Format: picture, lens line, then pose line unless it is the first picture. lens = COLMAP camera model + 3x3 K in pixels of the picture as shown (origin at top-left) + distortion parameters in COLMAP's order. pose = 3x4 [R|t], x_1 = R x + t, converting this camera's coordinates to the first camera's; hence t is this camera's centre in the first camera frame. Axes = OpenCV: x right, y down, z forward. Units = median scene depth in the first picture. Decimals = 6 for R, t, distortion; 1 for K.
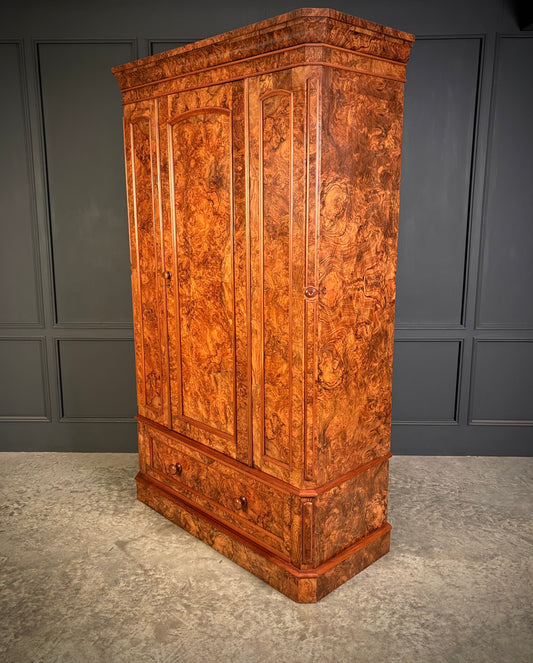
lens RADIAL K [[550.9, 0, 249.8], [0, 550.9, 322.3], [0, 0, 1]] dist [0.001564, 0.006310]
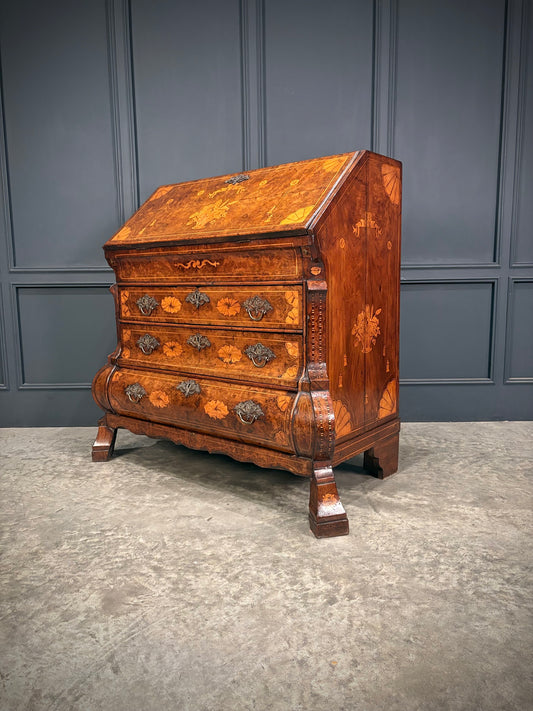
lens RADIAL K [[507.0, 0, 268.9], [0, 507.0, 354.9], [0, 0, 1]] dist [0.003894, -0.000440]
pose [[0.999197, -0.011257, 0.038462, 0.002039], [0.013624, 0.997993, -0.061844, 0.267760], [-0.037688, 0.062318, 0.997344, 0.327384]]
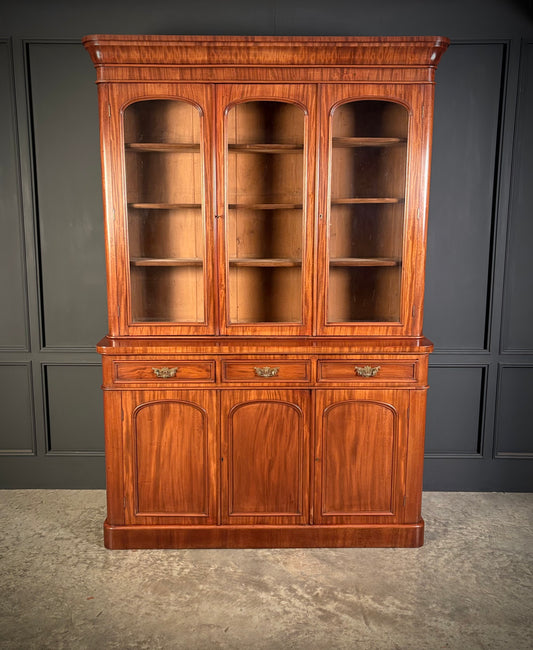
lens RADIAL K [[544.0, 0, 259.1], [0, 544.0, 310.4], [0, 0, 1]] dist [0.065320, -0.078189]
pose [[0.999726, 0.002582, 0.023275, -0.023757], [-0.001645, 0.999190, -0.040199, -0.031992], [-0.023360, 0.040149, 0.998921, 0.118530]]
